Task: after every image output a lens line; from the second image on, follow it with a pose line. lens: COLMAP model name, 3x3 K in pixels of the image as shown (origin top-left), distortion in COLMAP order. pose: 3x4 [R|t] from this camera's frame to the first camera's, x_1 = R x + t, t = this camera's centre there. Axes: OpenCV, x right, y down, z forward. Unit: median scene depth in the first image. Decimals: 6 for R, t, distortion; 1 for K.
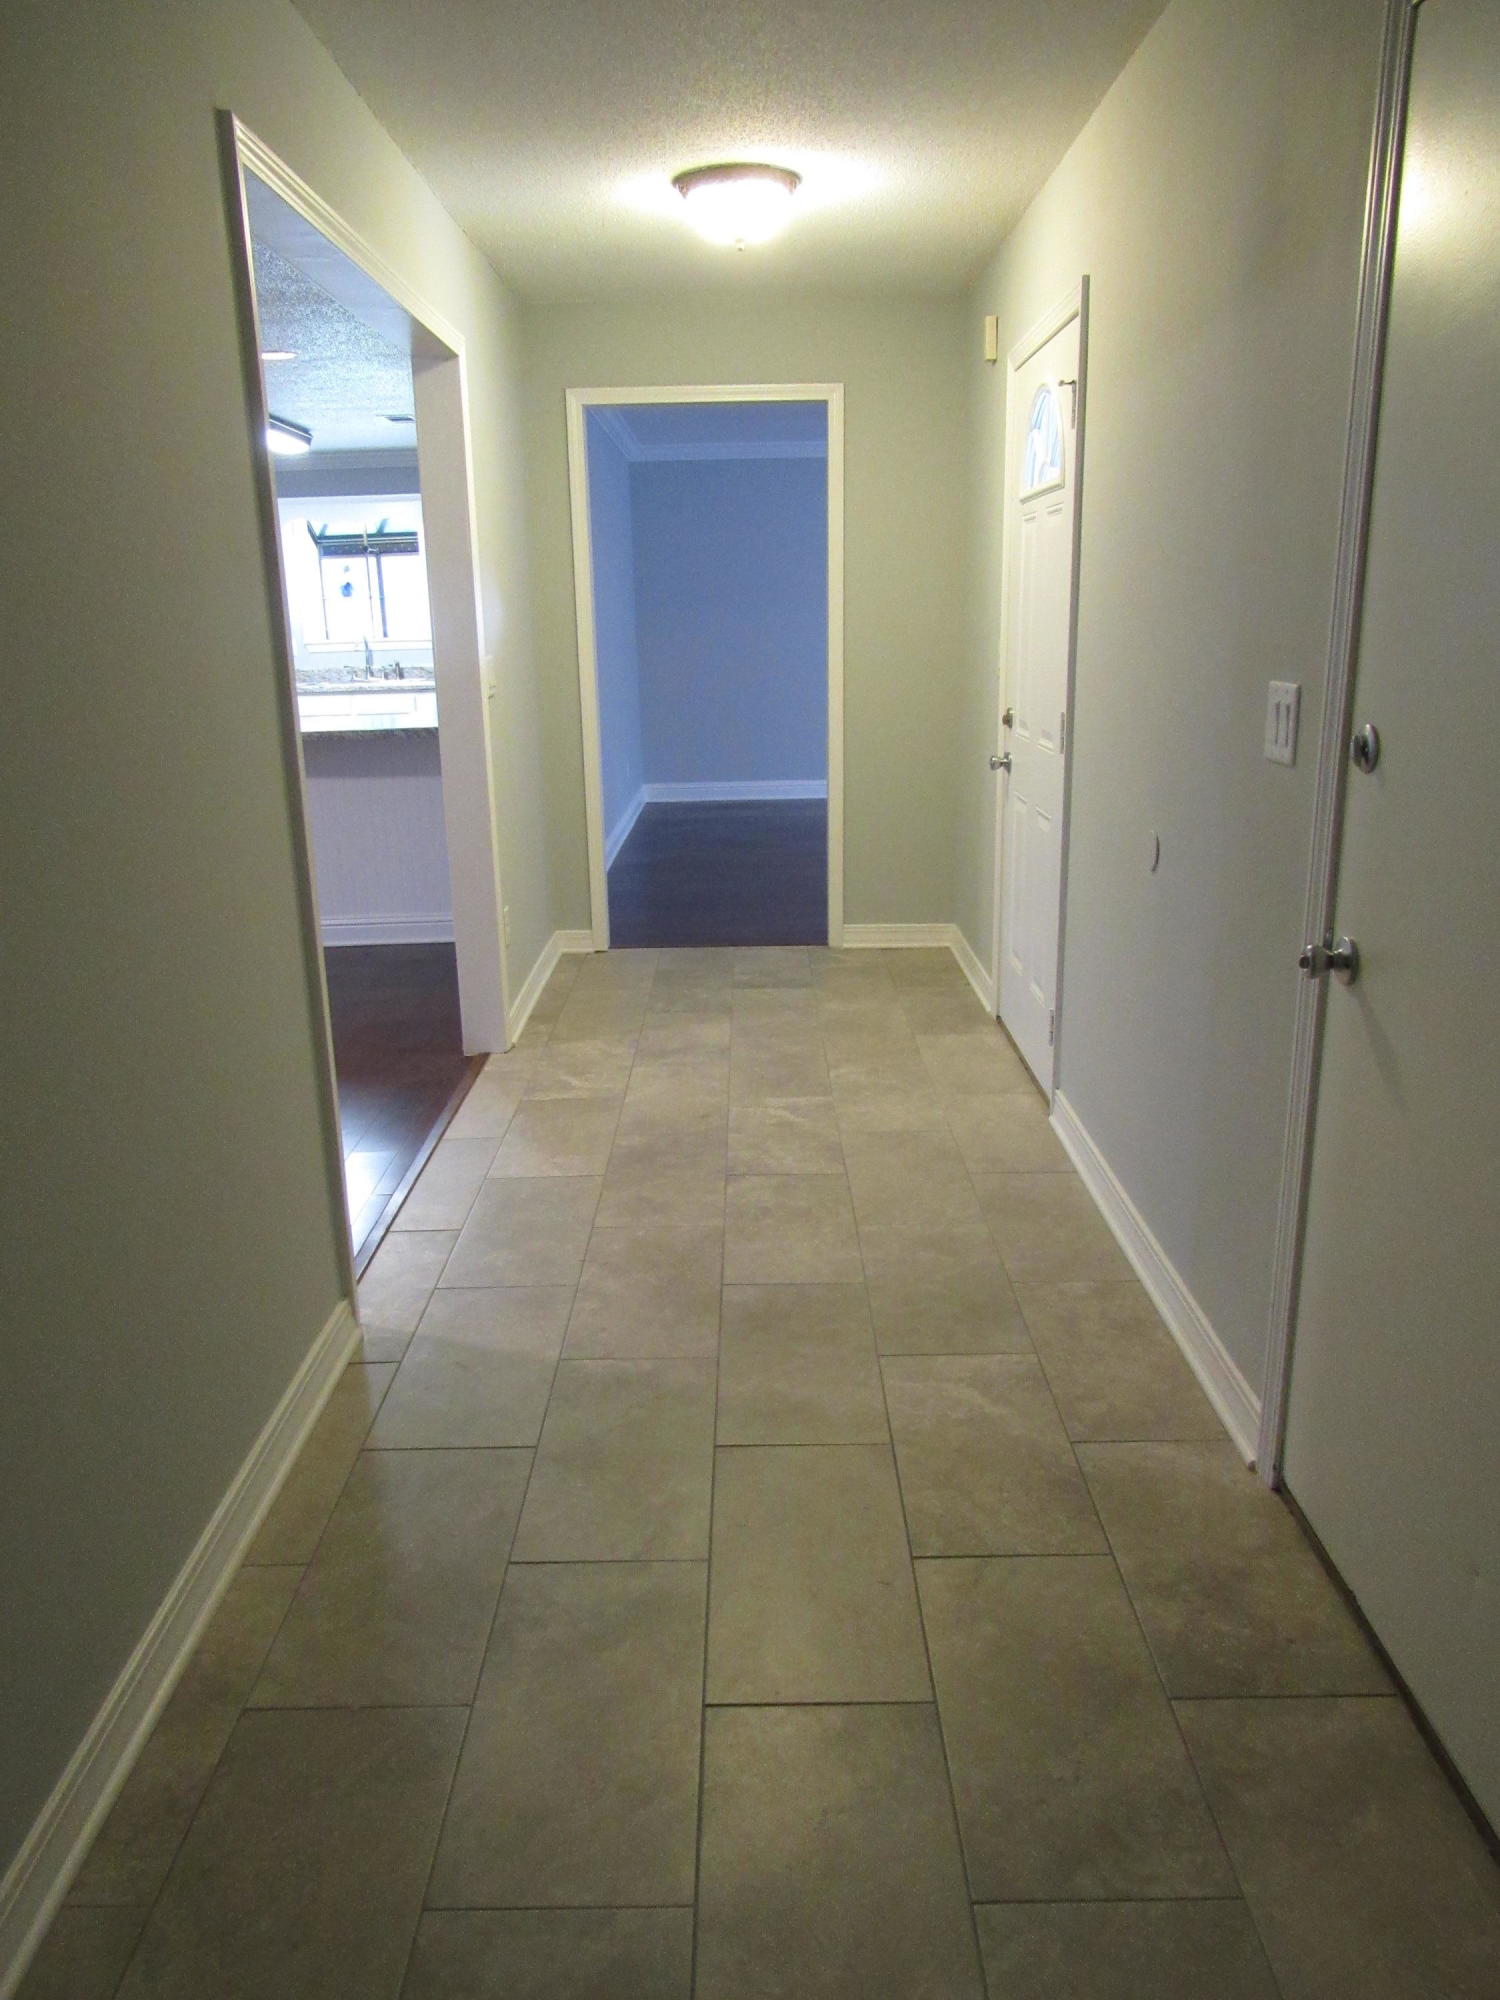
lens RADIAL K [[1442.7, 0, 750.0], [0, 1442.7, 1000.0], [0, 0, 1]] dist [0.034523, -0.050844]
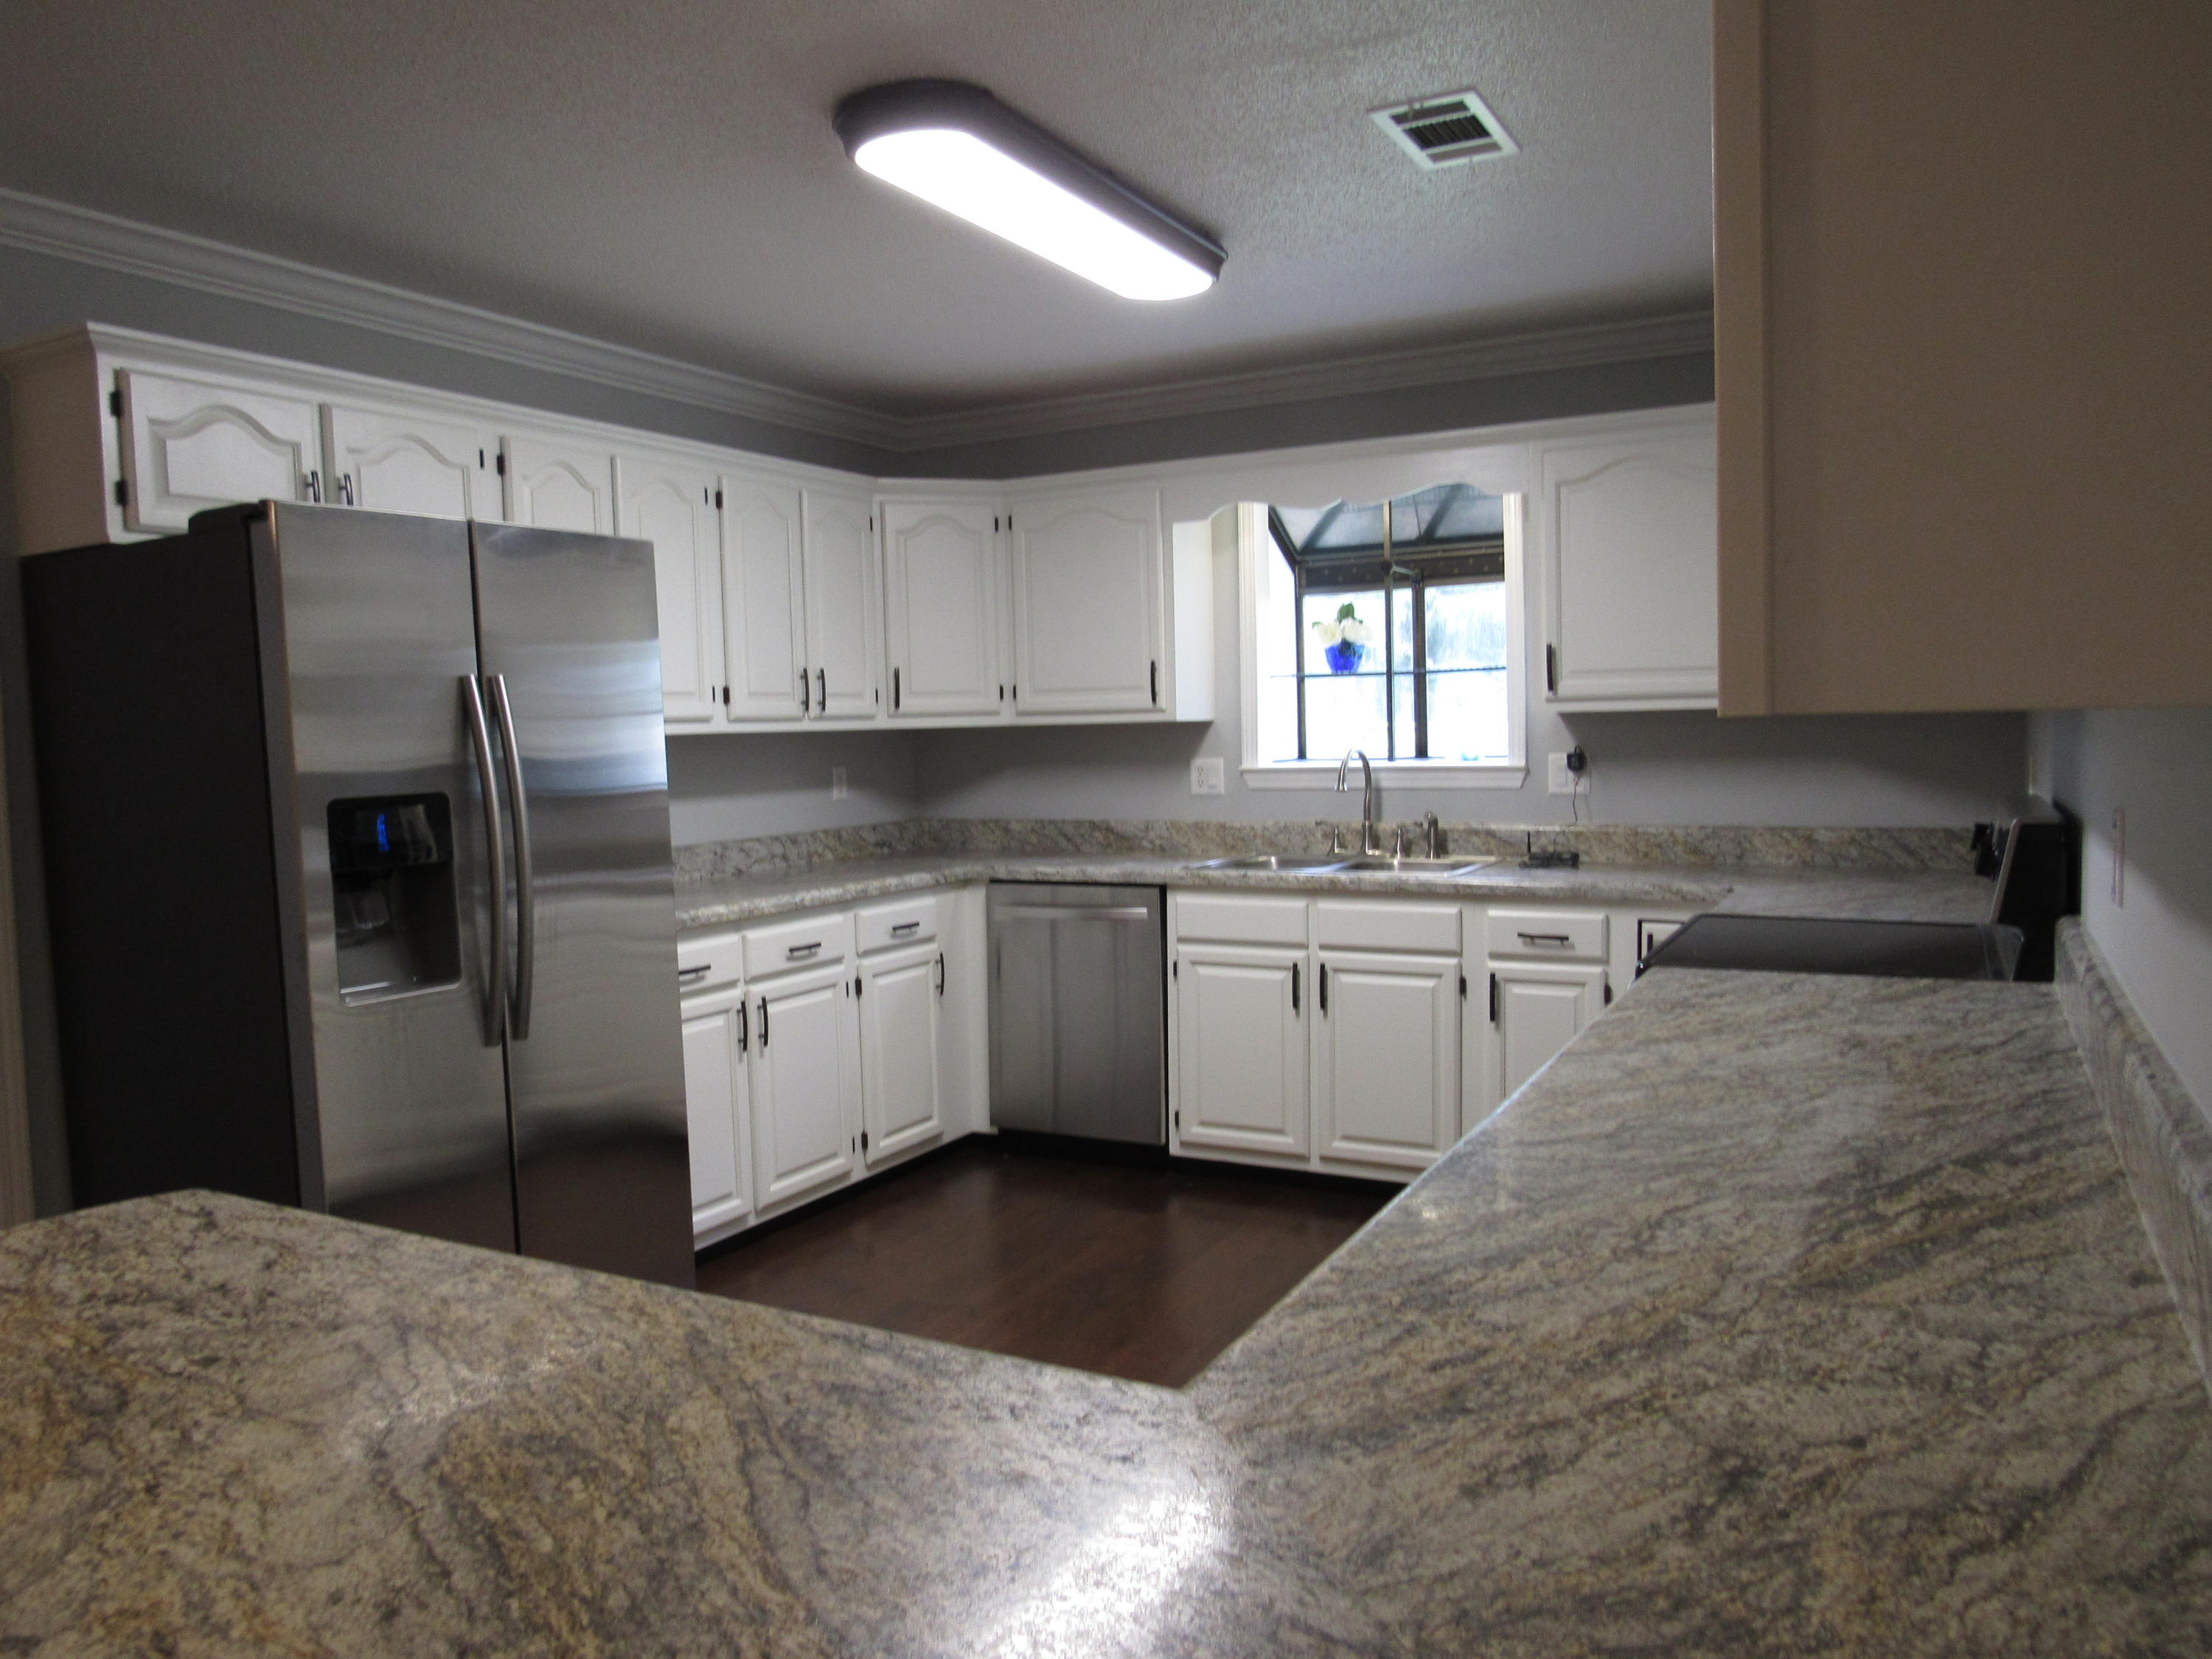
lens RADIAL K [[1595.6, 0, 1106.0], [0, 1595.6, 829.5], [0, 0, 1]] dist [0.034523, -0.050844]
pose [[0.884062, 0.036622, -0.465932, -0.107957], [-0.122108, 0.980397, -0.154630, -0.143545], [0.451136, 0.193597, 0.871204, 0.539961]]
